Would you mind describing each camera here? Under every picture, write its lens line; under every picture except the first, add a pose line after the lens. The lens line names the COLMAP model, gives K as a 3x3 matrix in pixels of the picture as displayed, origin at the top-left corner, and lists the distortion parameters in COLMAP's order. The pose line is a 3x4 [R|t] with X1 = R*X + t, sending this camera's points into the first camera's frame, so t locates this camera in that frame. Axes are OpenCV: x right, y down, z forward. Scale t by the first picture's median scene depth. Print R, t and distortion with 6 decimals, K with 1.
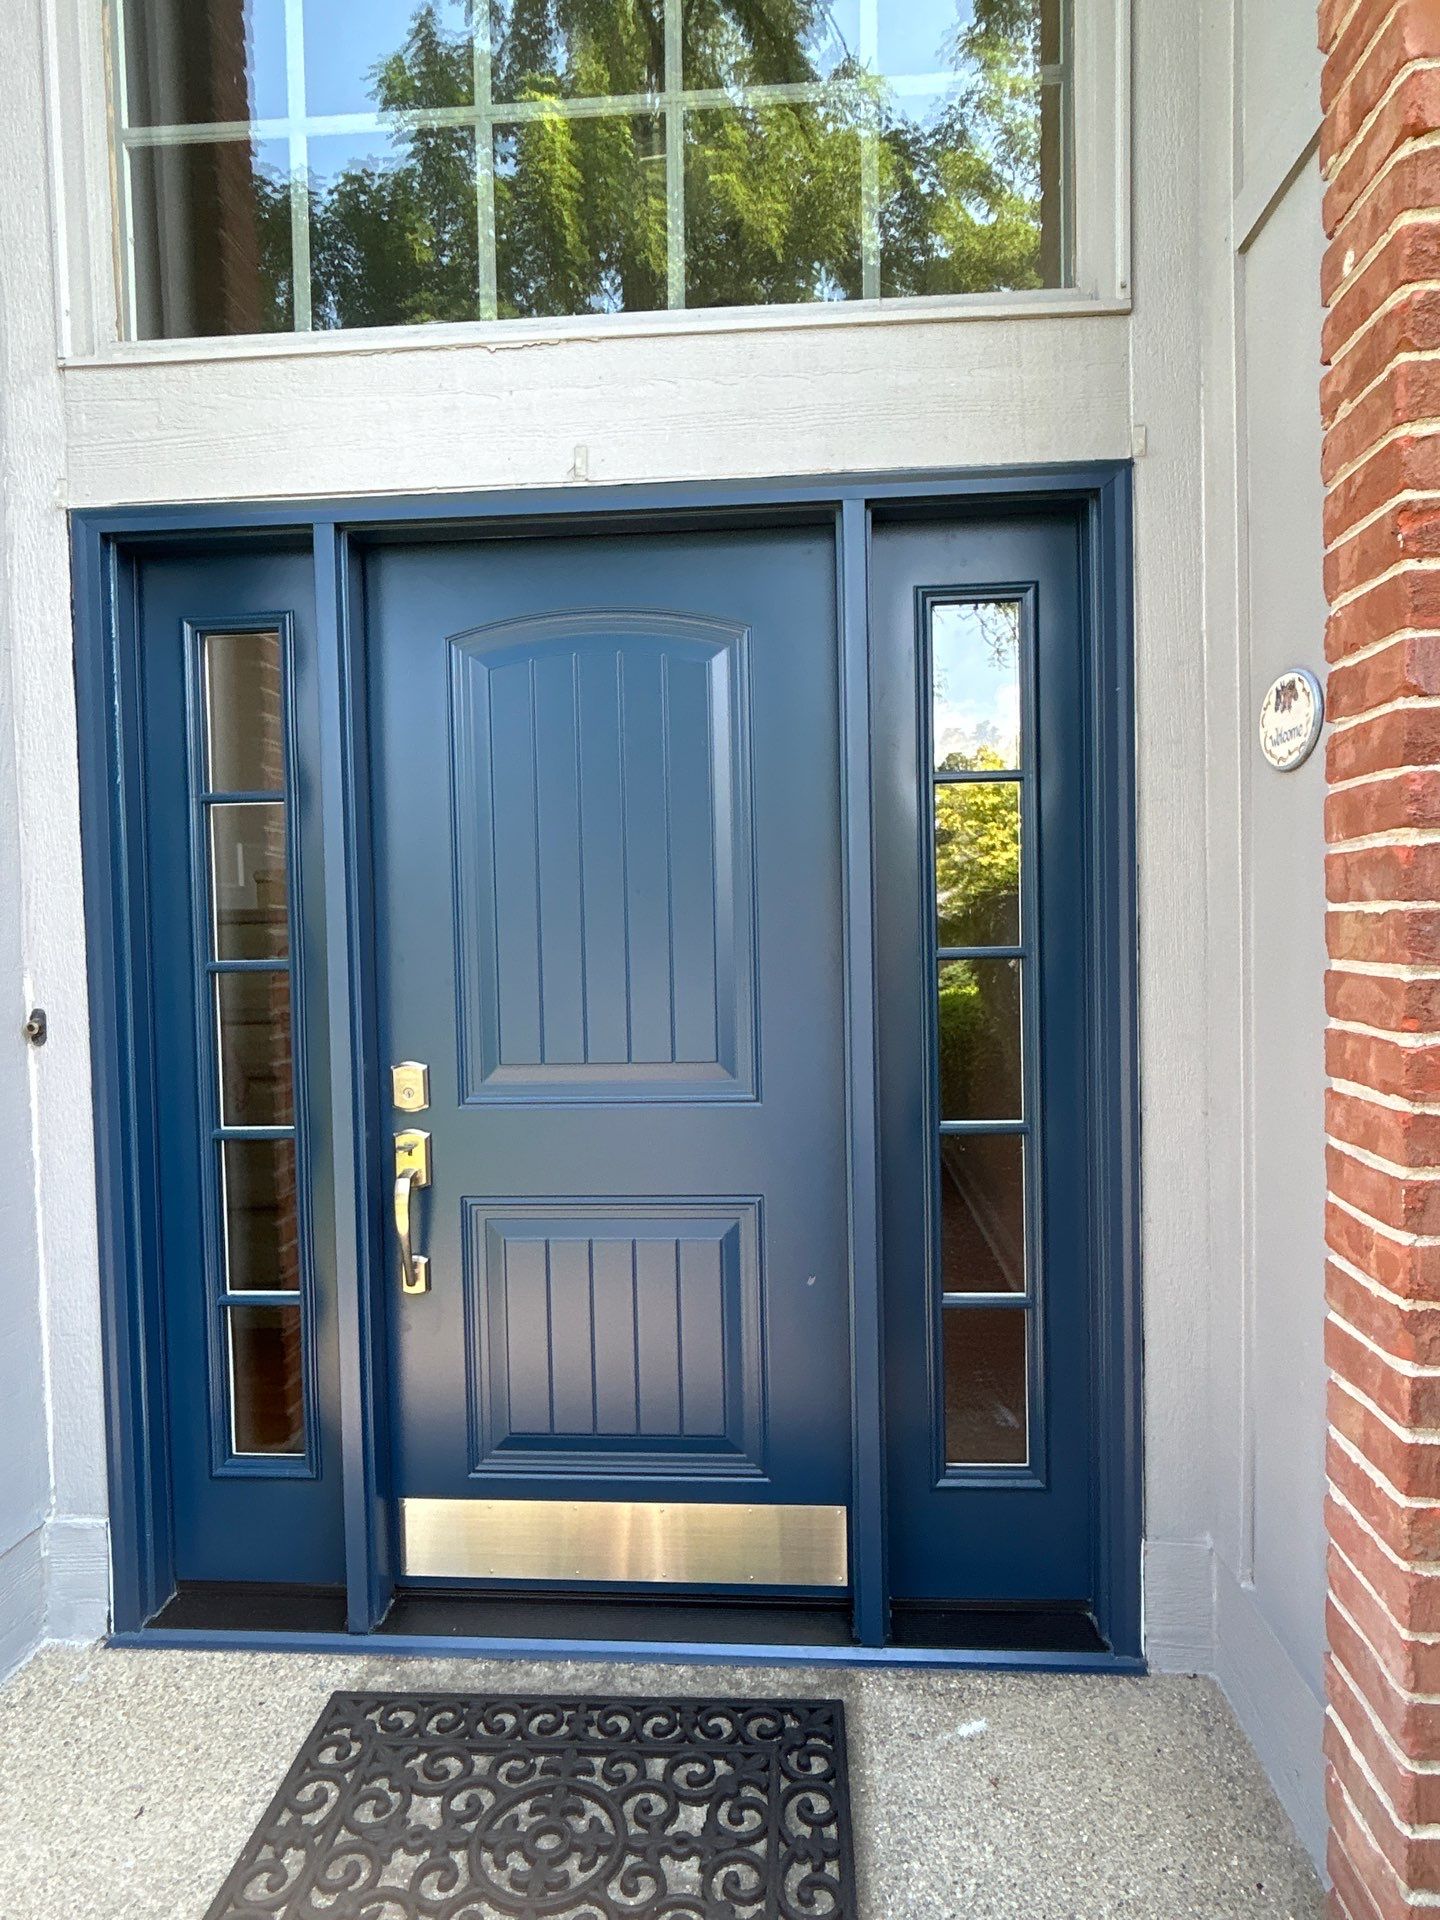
lens RADIAL K [[1123.4, 0, 720.0], [0, 1123.4, 960.0], [0, 0, 1]] dist [-0.003690, 0.003200]
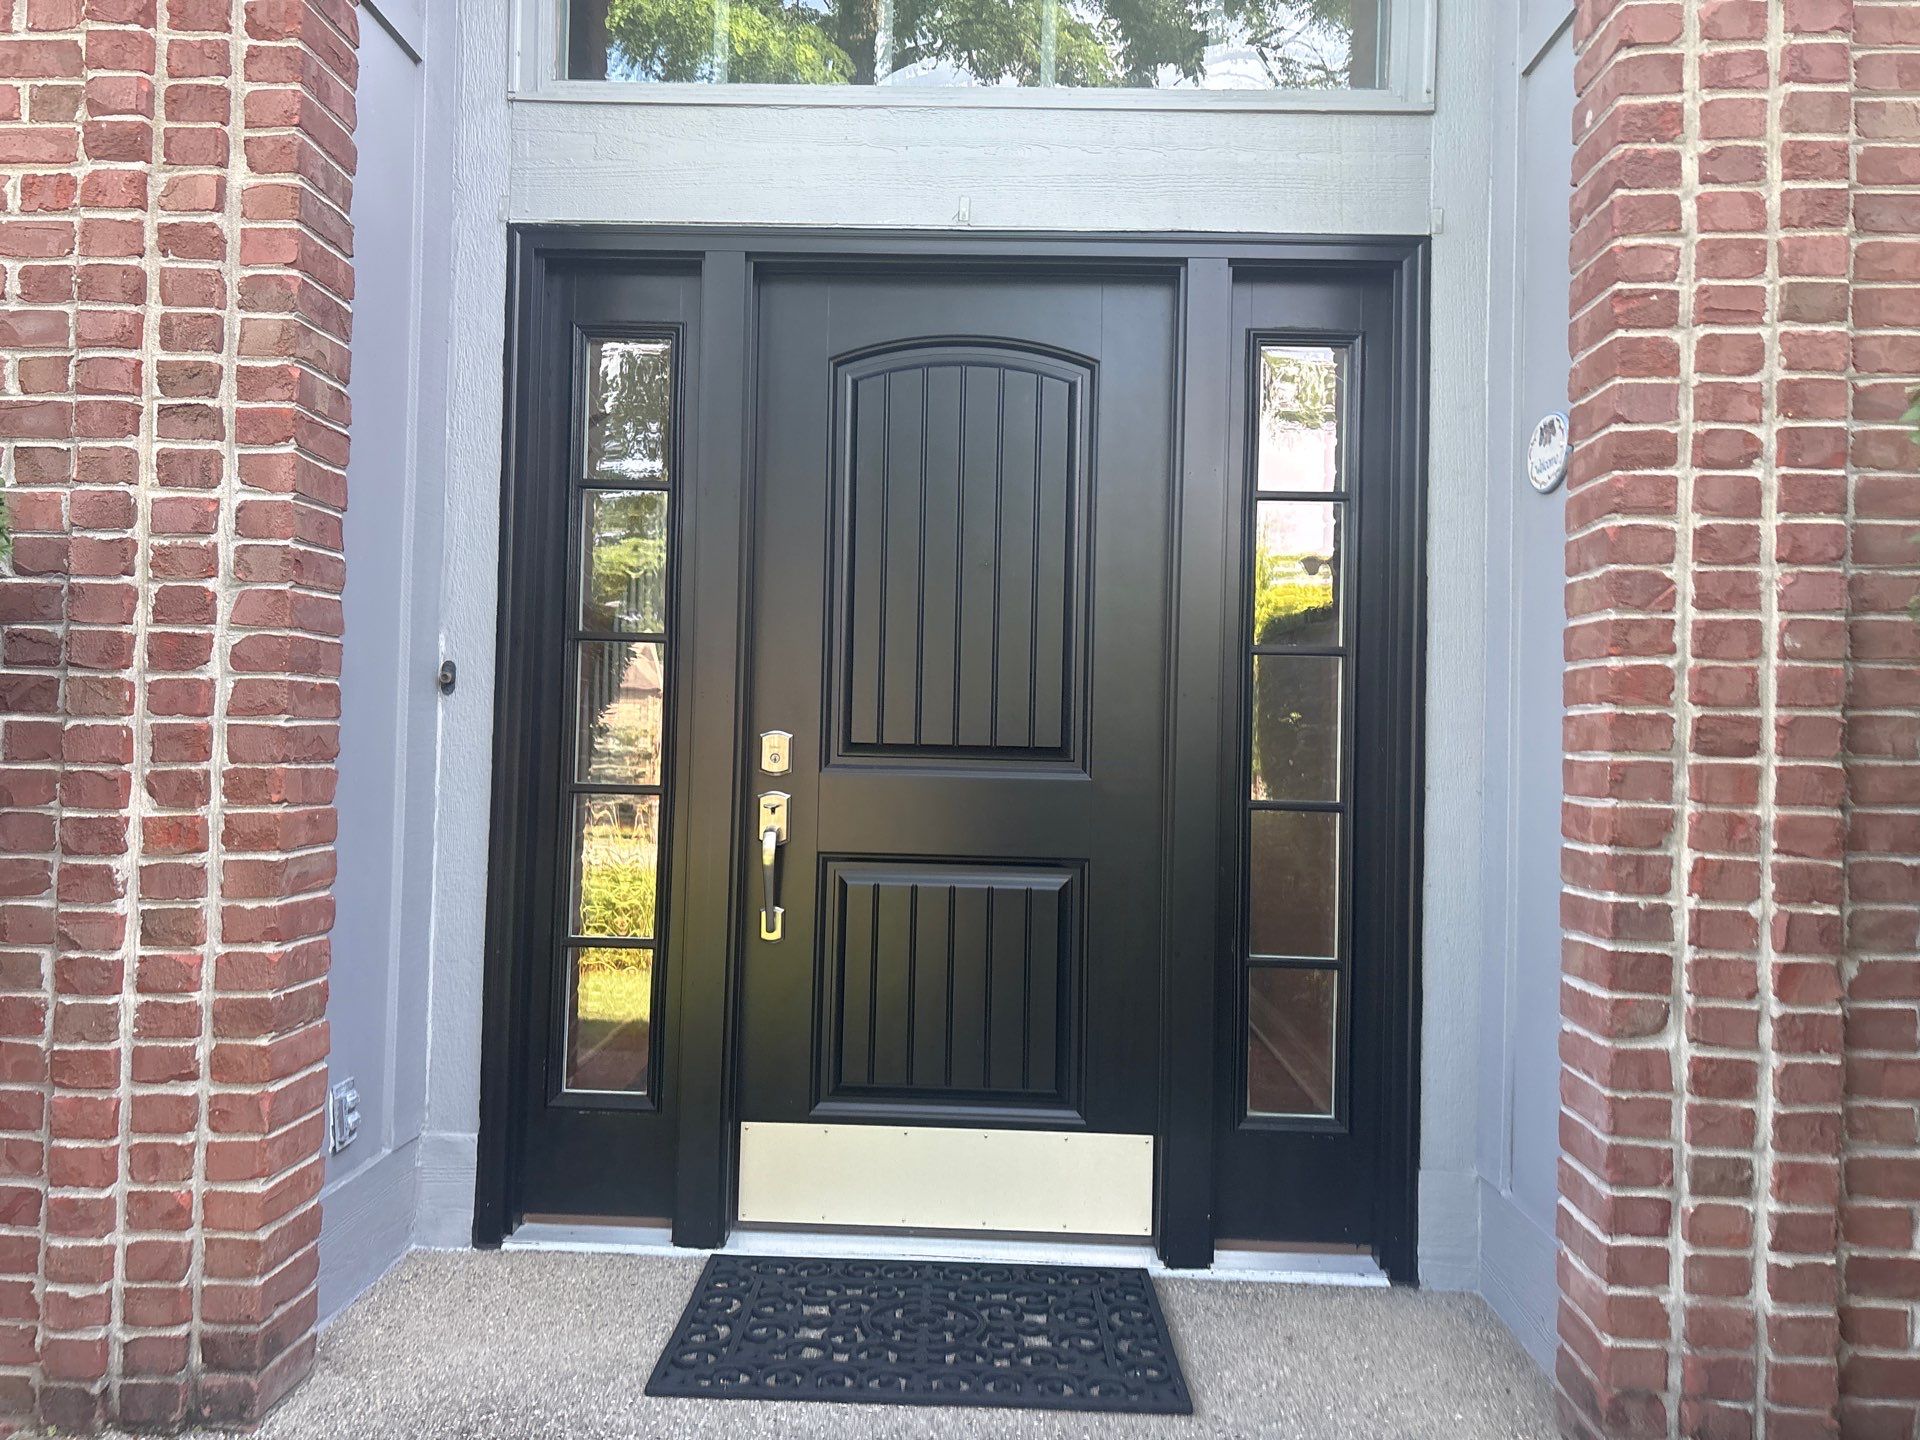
lens RADIAL K [[1432.4, 0, 967.7], [0, 1432.4, 720.4], [0, 0, 1]] dist [0.015173, 0.004858]
pose [[0.997783, 0.044837, 0.049180, -0.180836], [-0.041983, 0.997457, -0.057597, 0.177349], [-0.051637, 0.055405, 0.997128, -0.479723]]
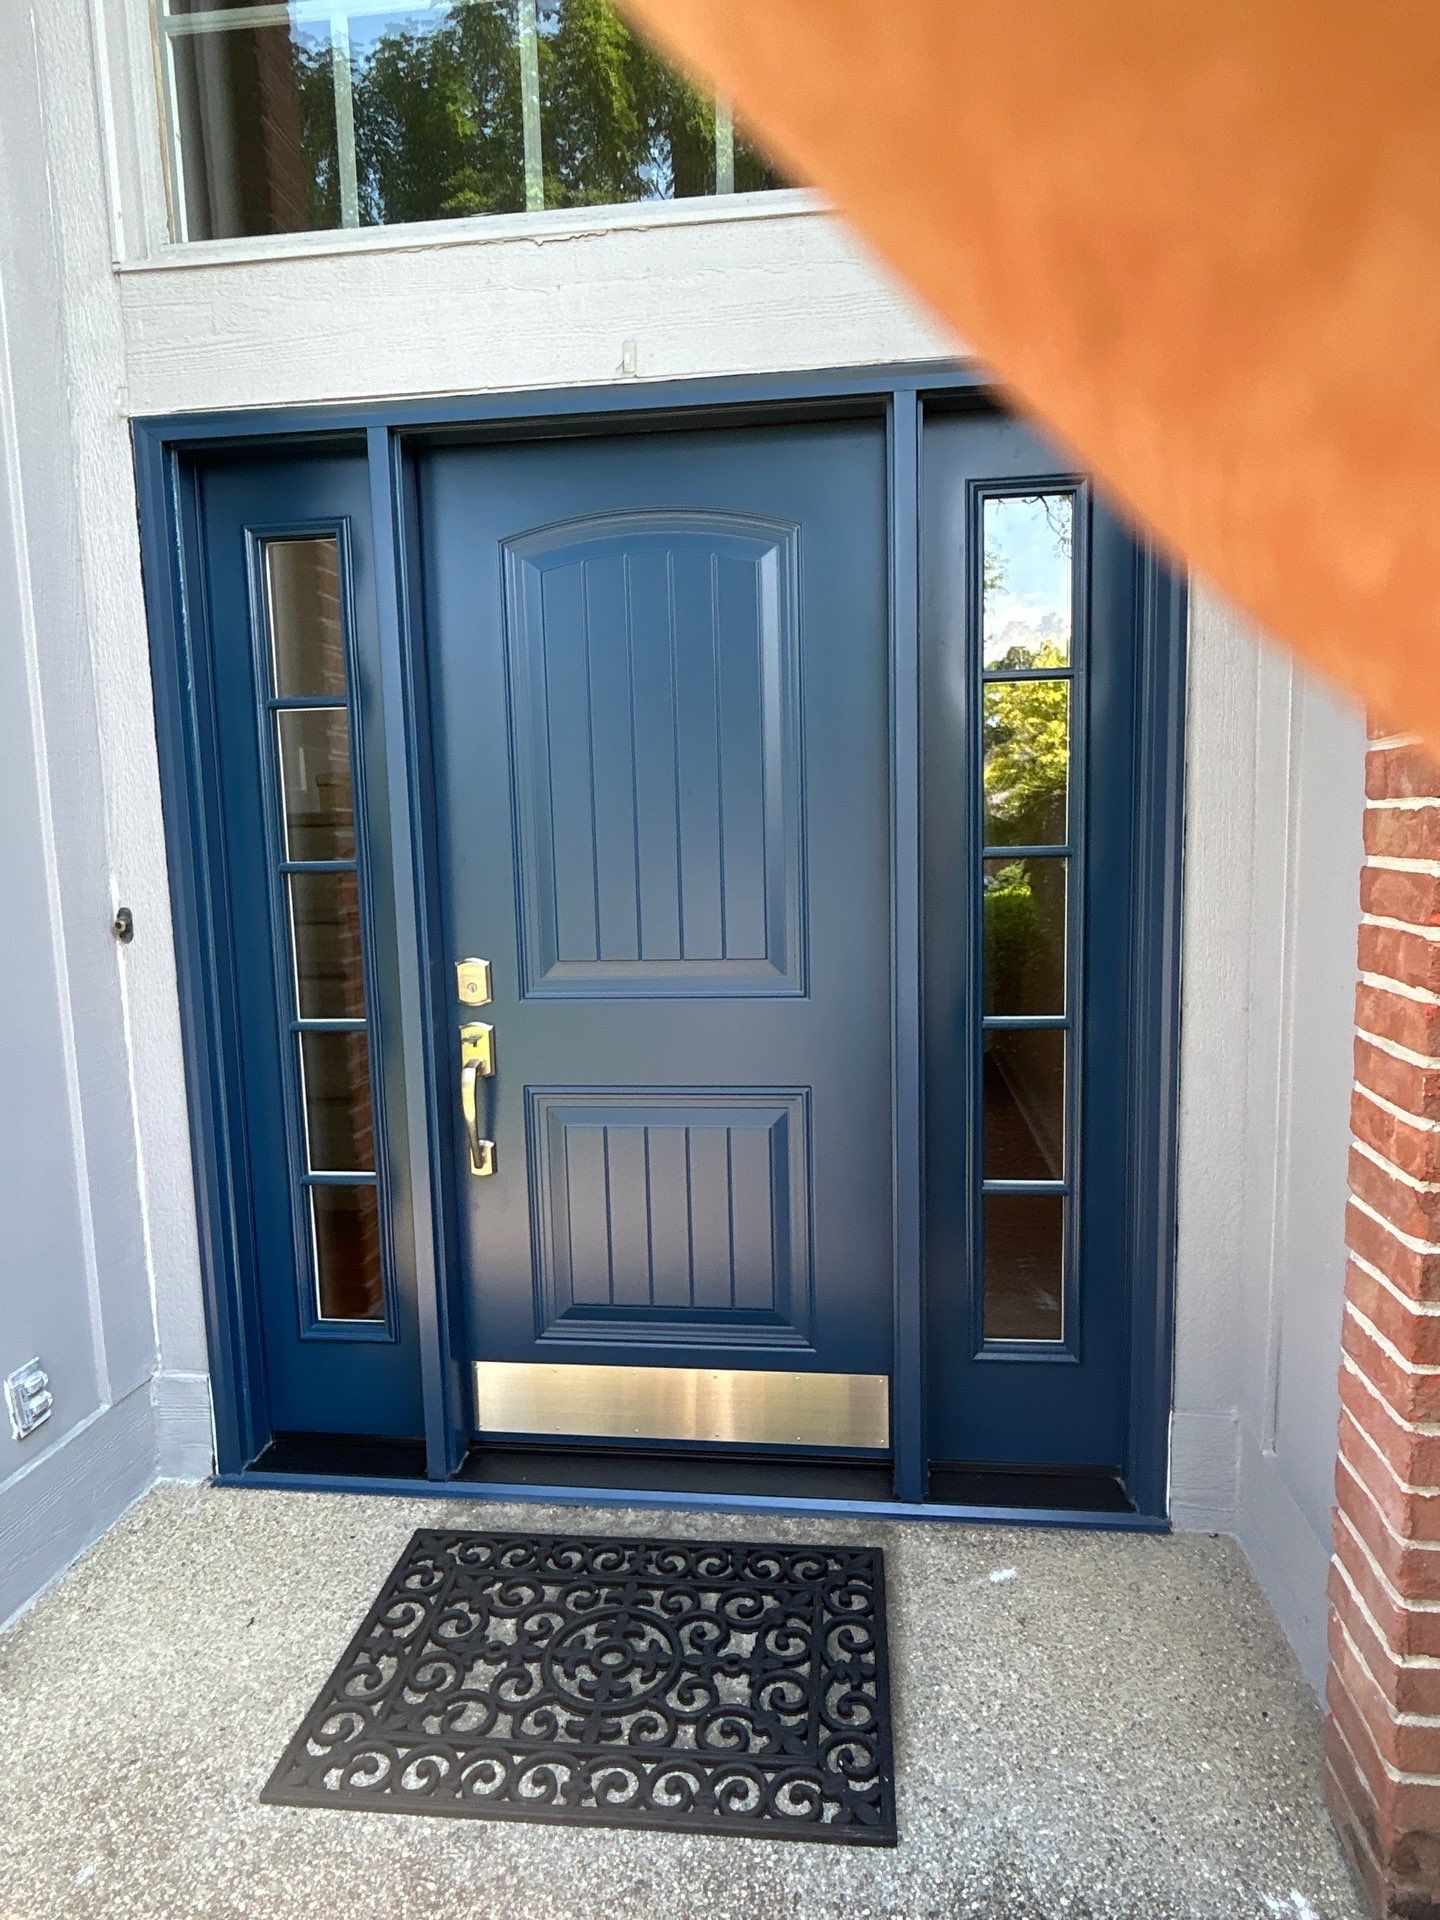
lens RADIAL K [[1123.4, 0, 720.0], [0, 1123.4, 960.0], [0, 0, 1]] dist [-0.003690, 0.003200]
pose [[0.998822, 0.001425, -0.048499, 0.005307], [0.002787, 0.996234, 0.086663, 0.002577], [0.048440, -0.086696, 0.995056, -0.034635]]
